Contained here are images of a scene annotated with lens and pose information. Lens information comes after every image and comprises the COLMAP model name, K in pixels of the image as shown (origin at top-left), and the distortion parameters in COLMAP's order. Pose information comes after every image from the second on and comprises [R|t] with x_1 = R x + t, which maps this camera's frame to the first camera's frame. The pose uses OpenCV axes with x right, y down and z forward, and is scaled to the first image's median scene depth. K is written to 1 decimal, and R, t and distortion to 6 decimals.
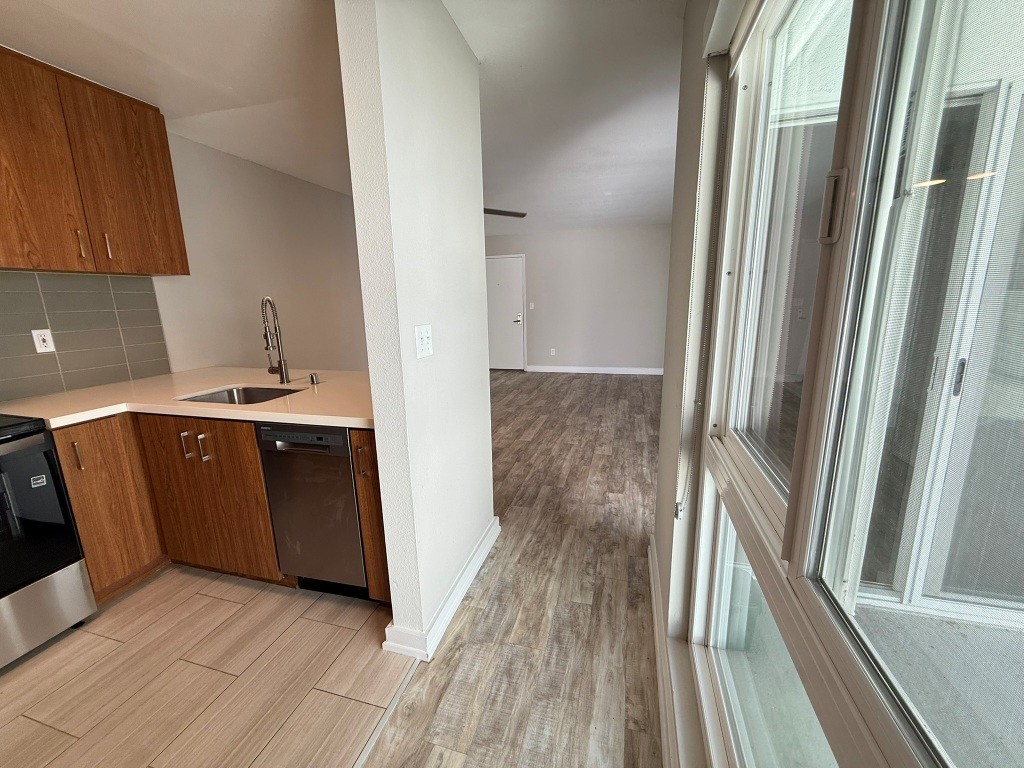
lens RADIAL K [[408.5, 0, 508.7], [0, 408.5, 384.0], [0, 0, 1]] dist [0.000646, -0.000341]
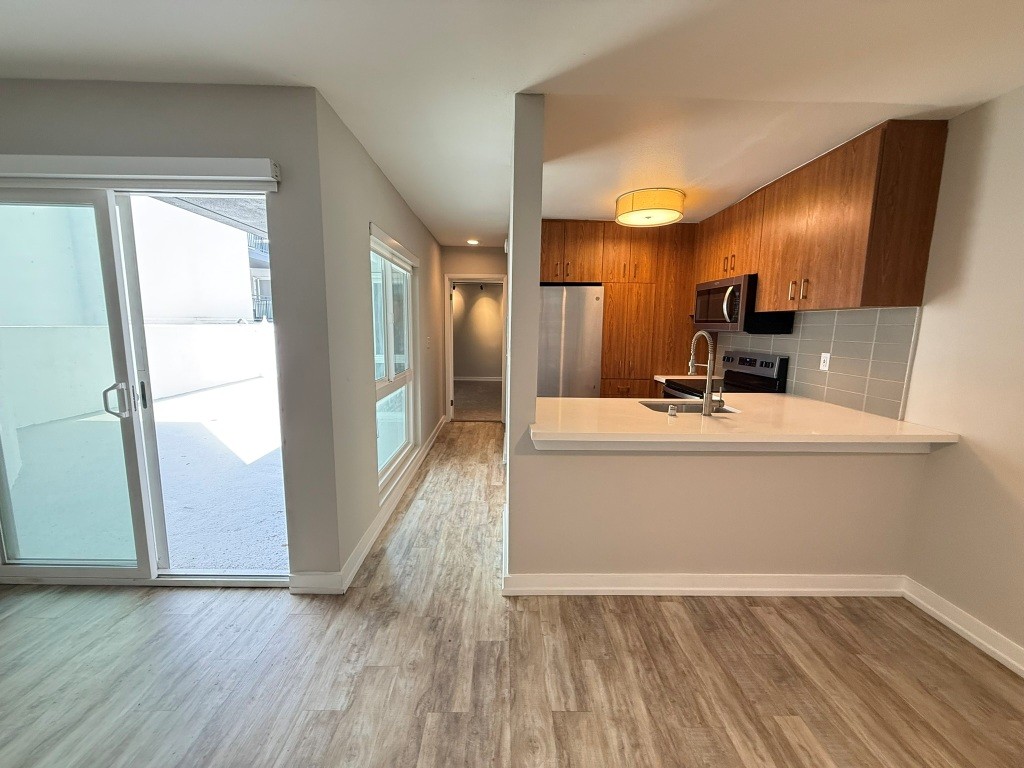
lens RADIAL K [[408.5, 0, 508.7], [0, 408.5, 384.0], [0, 0, 1]] dist [0.000646, -0.000341]
pose [[-0.956181, 0.052803, -0.287976, 0.216240], [-0.050815, 0.938743, 0.340850, -0.407975], [0.288334, 0.340548, -0.894925, 1.787684]]
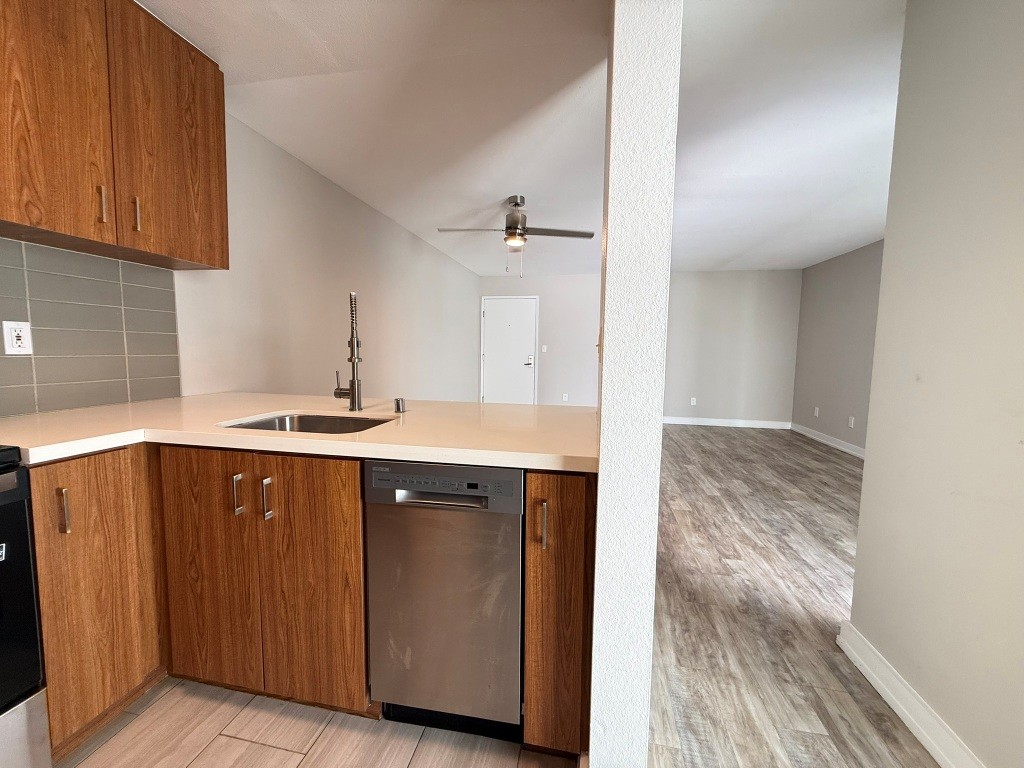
lens RADIAL K [[408.5, 0, 508.7], [0, 408.5, 384.0], [0, 0, 1]] dist [0.000646, -0.000341]
pose [[0.996127, 0.031264, 0.082184, -0.340329], [-0.020875, 0.992019, -0.124350, 0.037747], [-0.085416, 0.122152, 0.988829, 0.237135]]
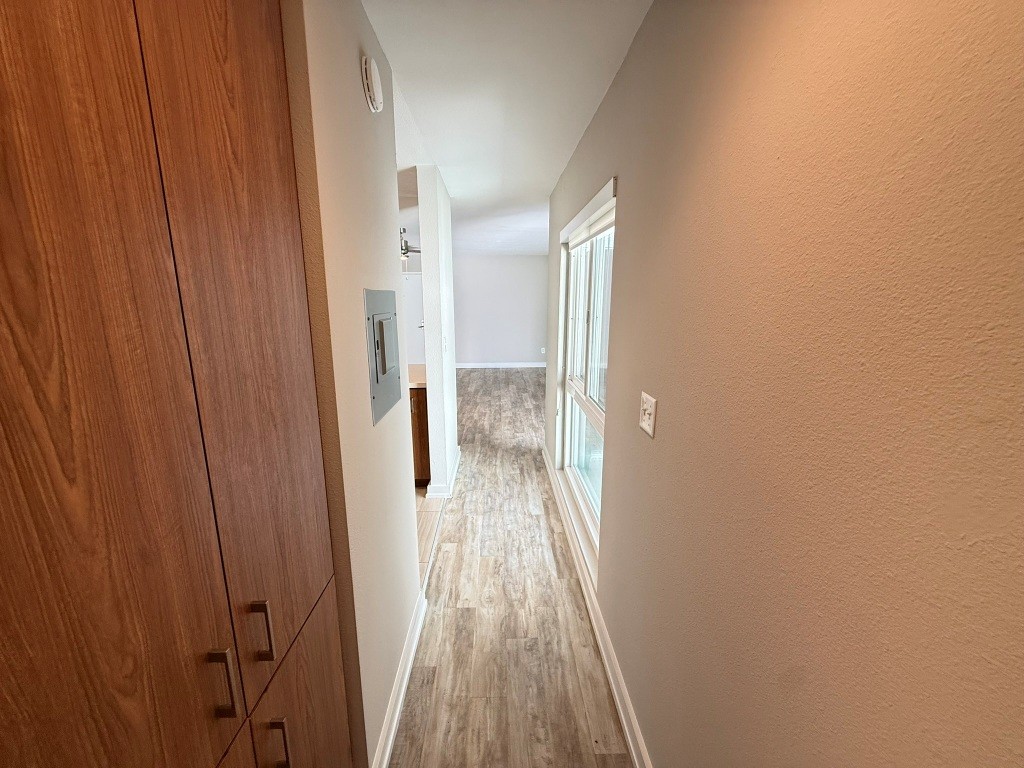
lens RADIAL K [[408.5, 0, 508.7], [0, 408.5, 384.0], [0, 0, 1]] dist [0.000646, -0.000341]
pose [[0.950905, -0.042991, 0.306483, -0.373130], [0.043603, 0.999037, 0.004852, 0.068962], [-0.306396, 0.008749, 0.951864, -0.762819]]
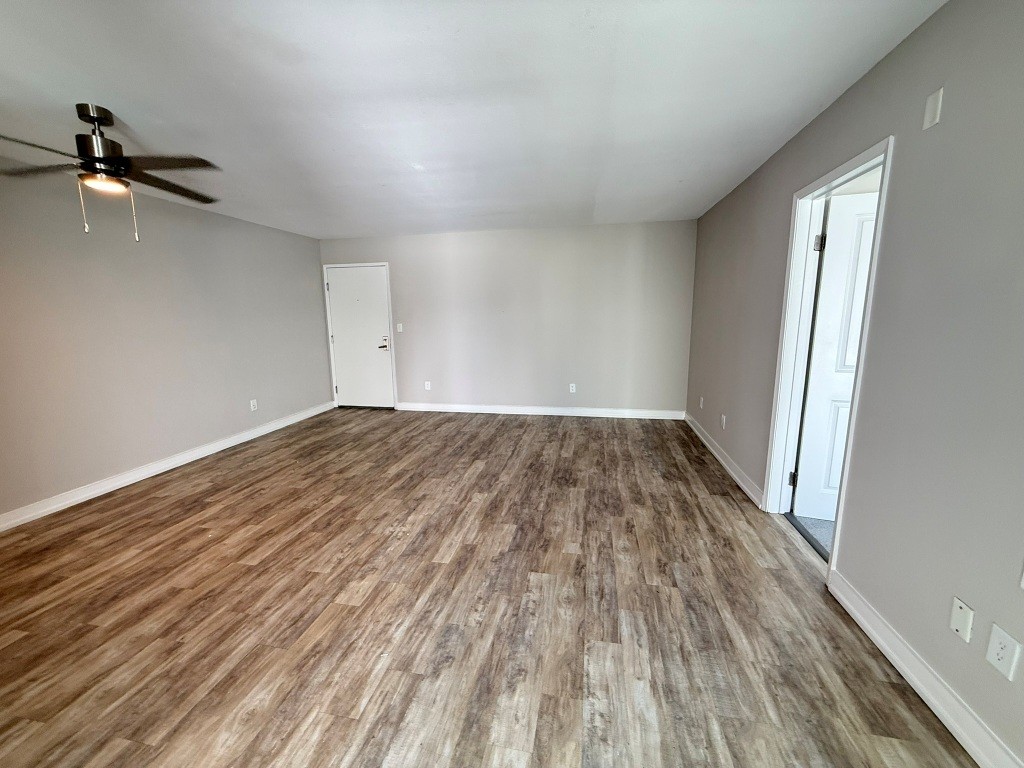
lens RADIAL K [[408.5, 0, 508.7], [0, 408.5, 384.0], [0, 0, 1]] dist [0.000646, -0.000341]
pose [[0.996171, -0.004610, 0.087301, 0.648657], [0.007920, 0.999261, -0.037601, -0.169433], [-0.087063, 0.038149, 0.995472, 0.665156]]
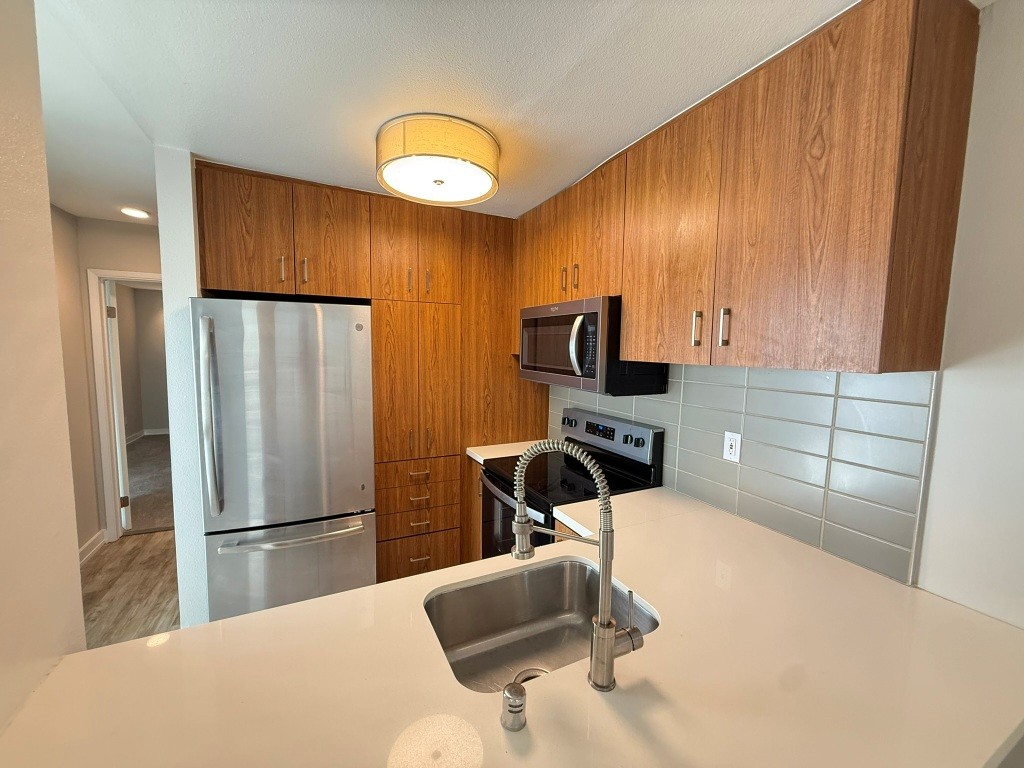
lens RADIAL K [[408.5, 0, 508.7], [0, 408.5, 384.0], [0, 0, 1]] dist [0.000646, -0.000341]
pose [[-0.743148, 0.070101, -0.665444, -0.275037], [-0.137763, 0.957162, 0.254682, -0.339719], [0.654791, 0.280941, -0.701656, 1.154552]]
